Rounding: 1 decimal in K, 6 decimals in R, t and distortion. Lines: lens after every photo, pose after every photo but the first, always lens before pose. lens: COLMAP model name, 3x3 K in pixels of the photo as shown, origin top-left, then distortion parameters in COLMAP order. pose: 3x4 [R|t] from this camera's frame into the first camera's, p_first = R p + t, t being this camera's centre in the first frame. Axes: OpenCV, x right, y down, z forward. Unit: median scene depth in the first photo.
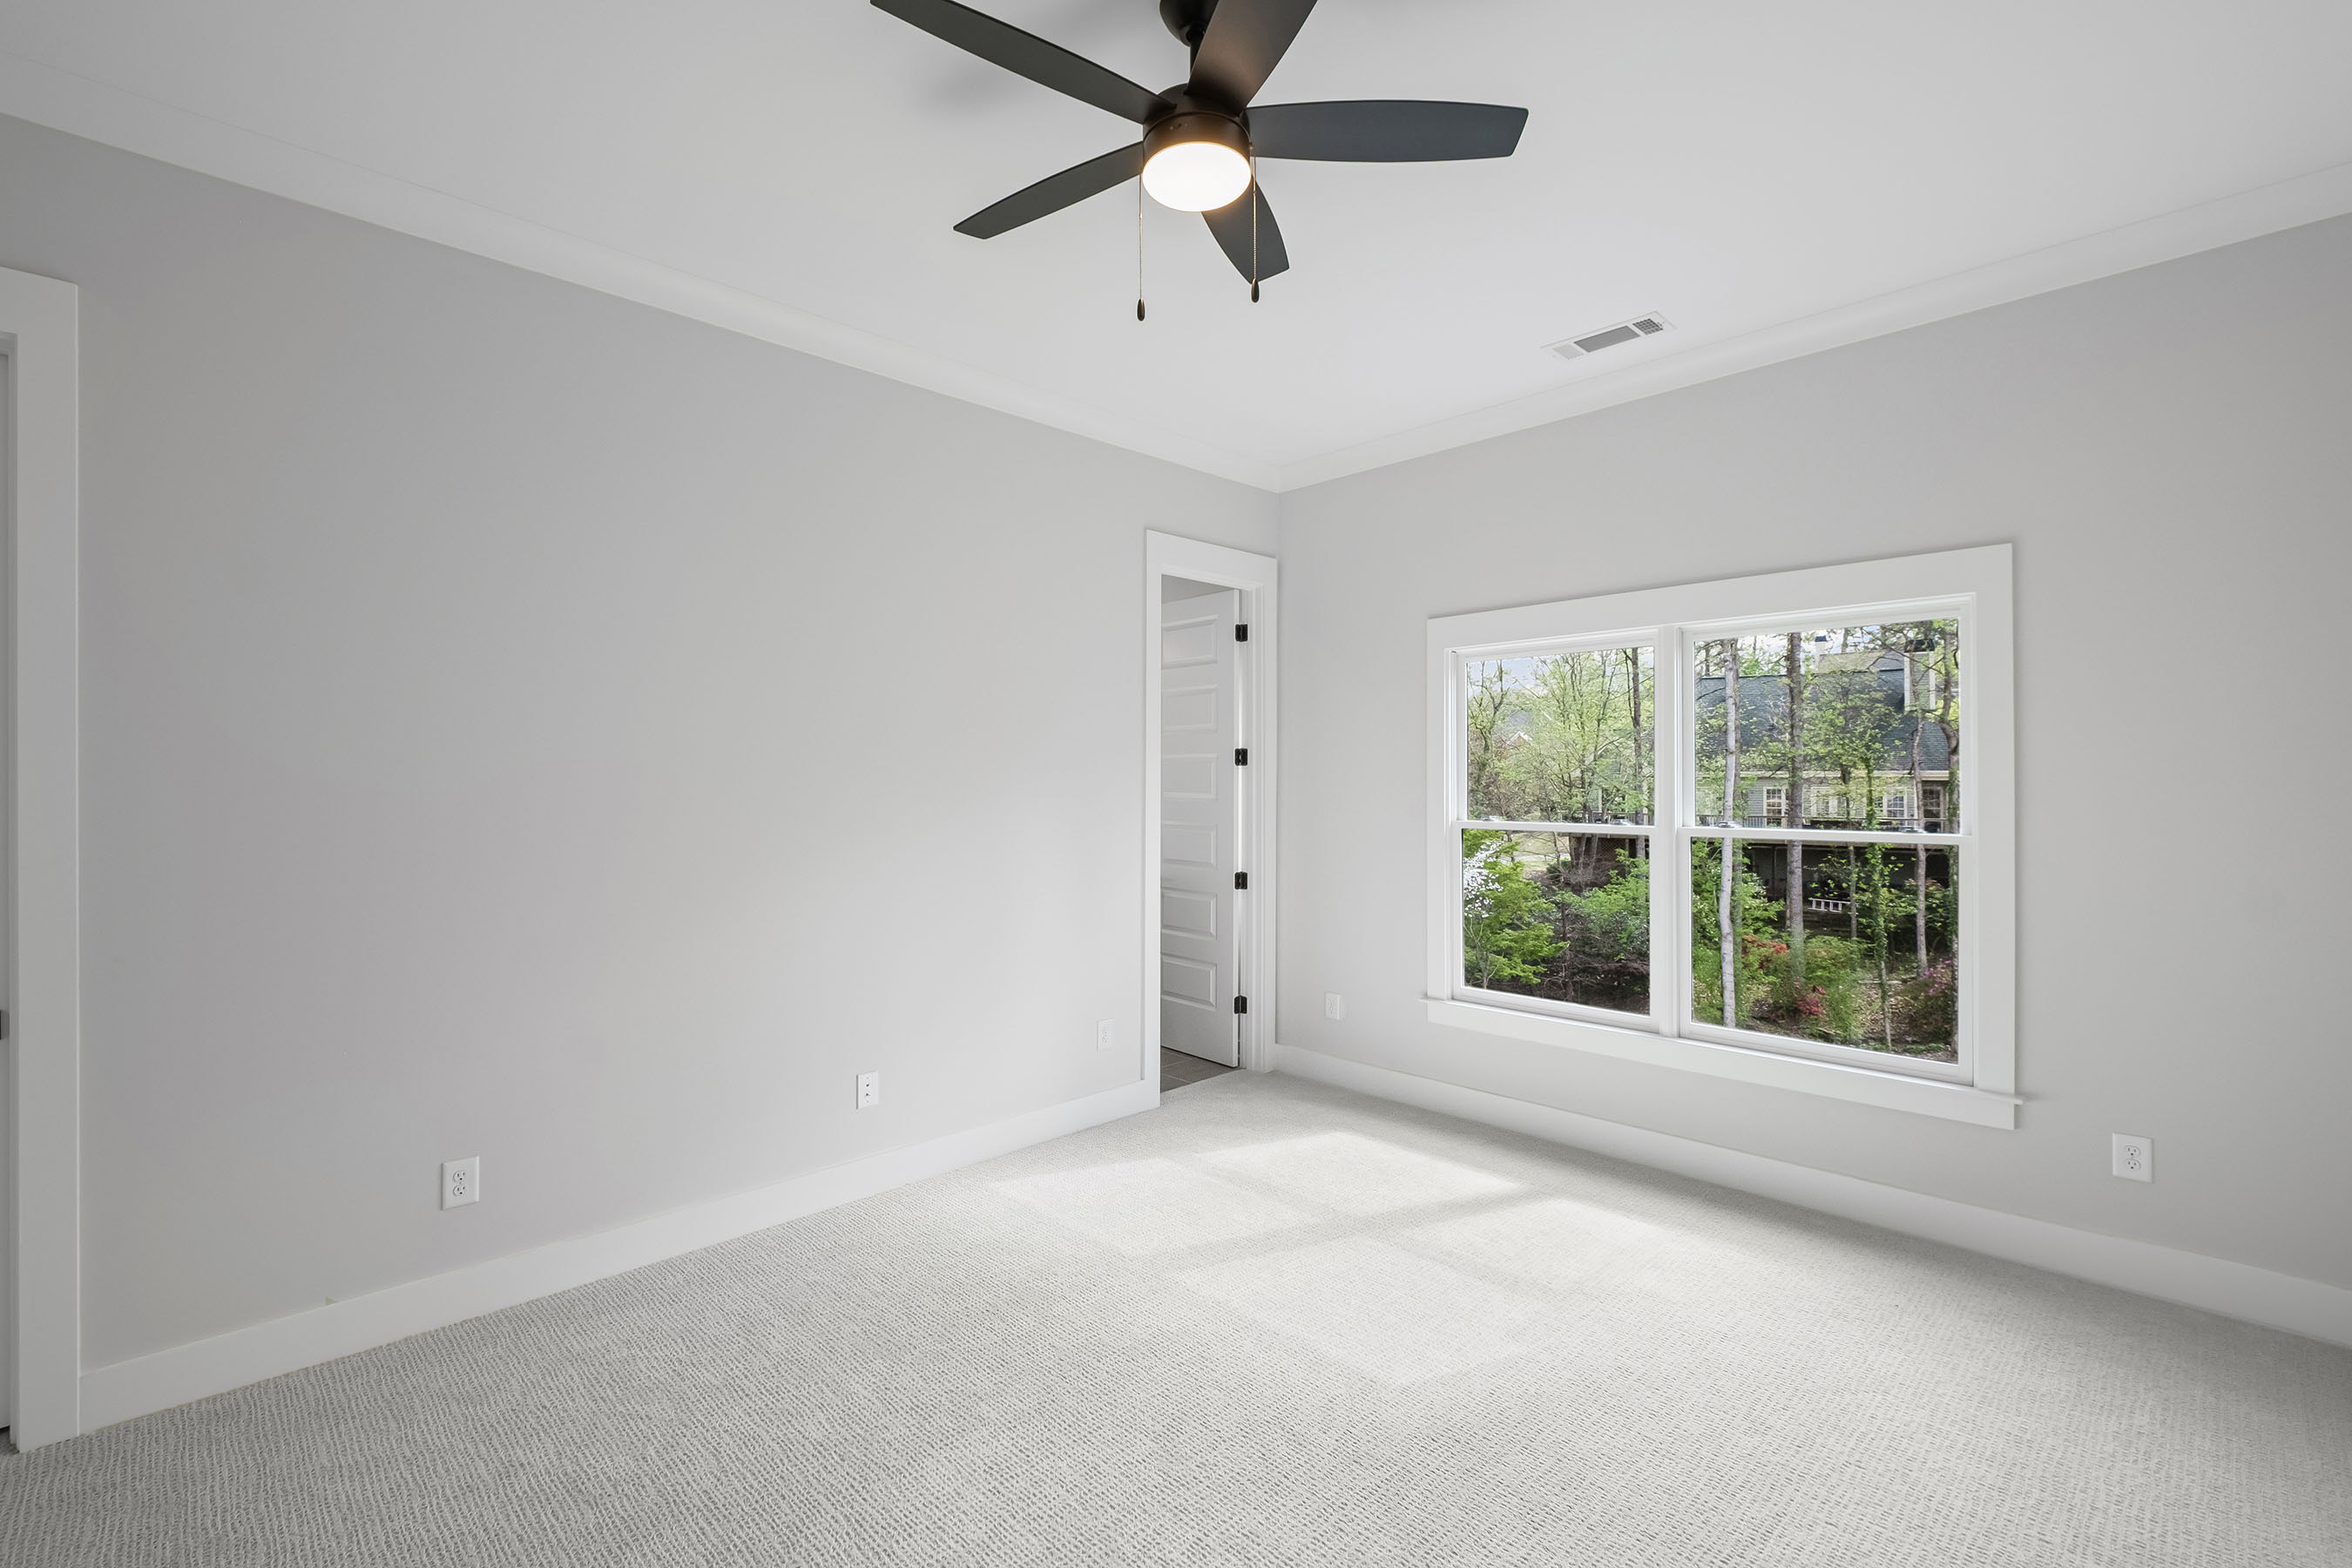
lens RADIAL K [[1040.8, 0, 1172.5], [0, 1040.8, 783.3], [0, 0, 1]] dist [0.000702, 0.000195]
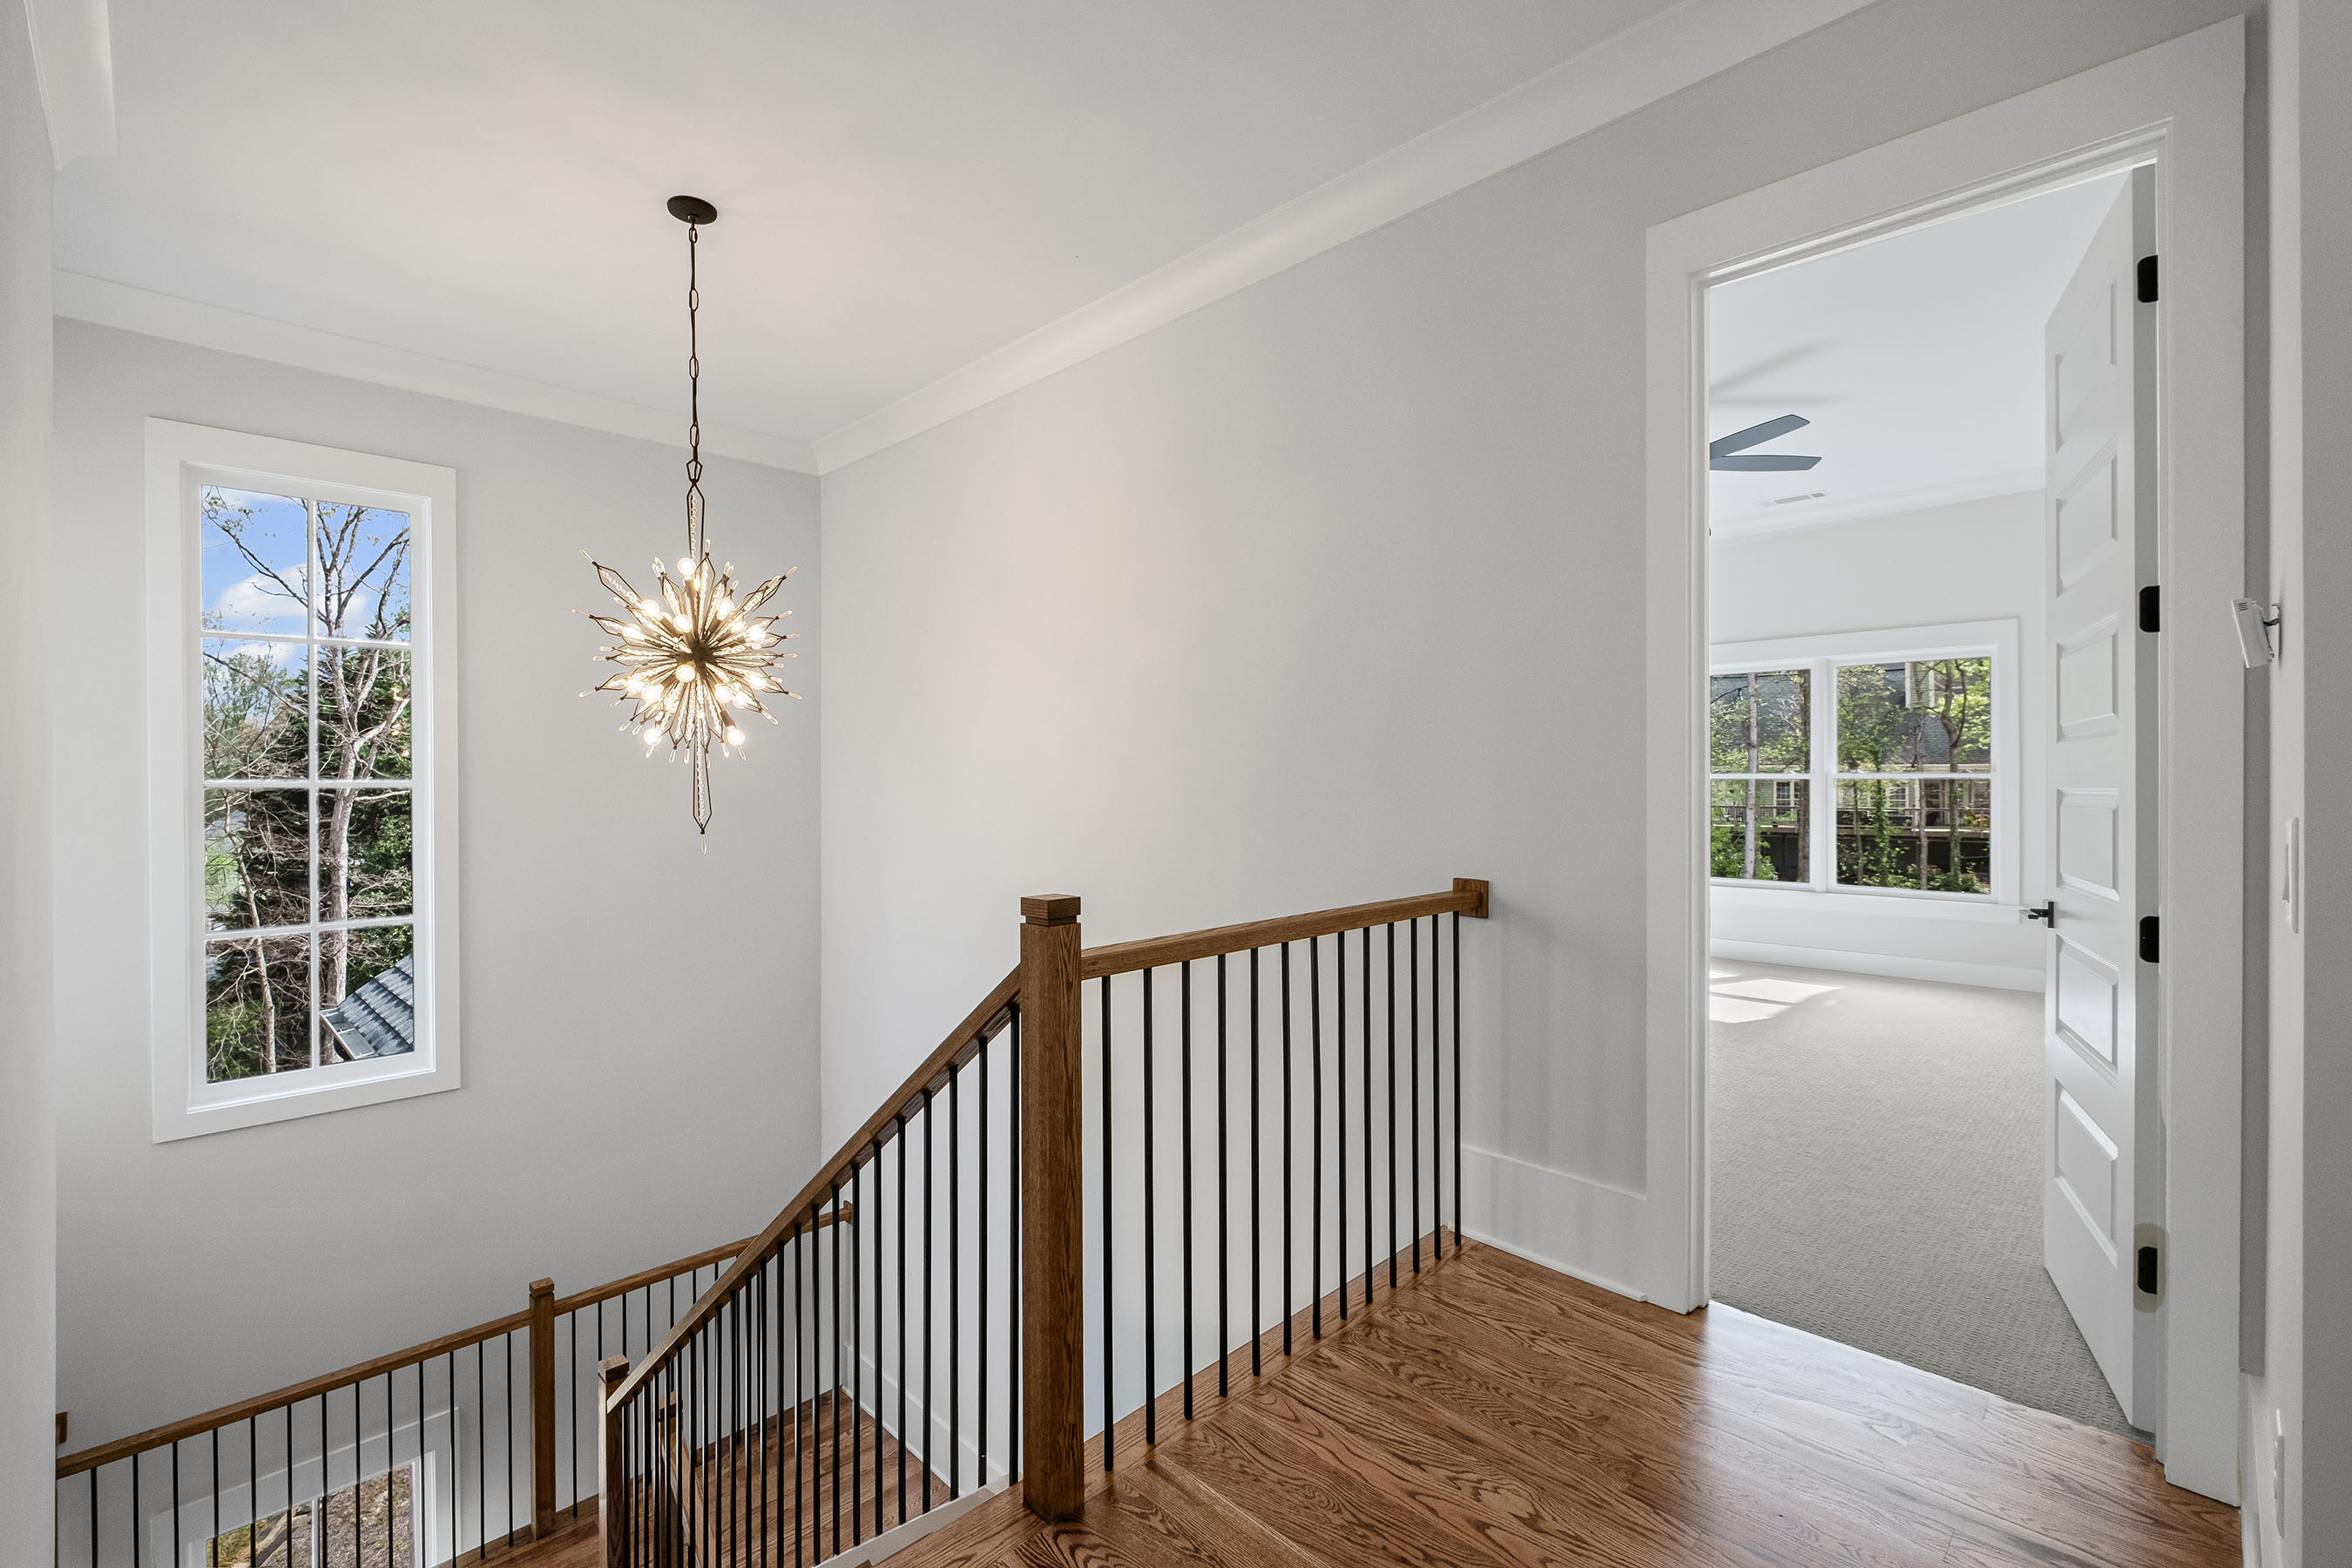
lens RADIAL K [[1040.8, 0, 1182.3], [0, 1040.8, 780.3], [0, 0, 1]] dist [0.000702, 0.000195]
pose [[0.999949, -0.000550, 0.010110, -0.073859], [0.000553, 1.000000, -0.000269, 0.006223], [-0.010110, 0.000275, 0.999949, -0.088234]]
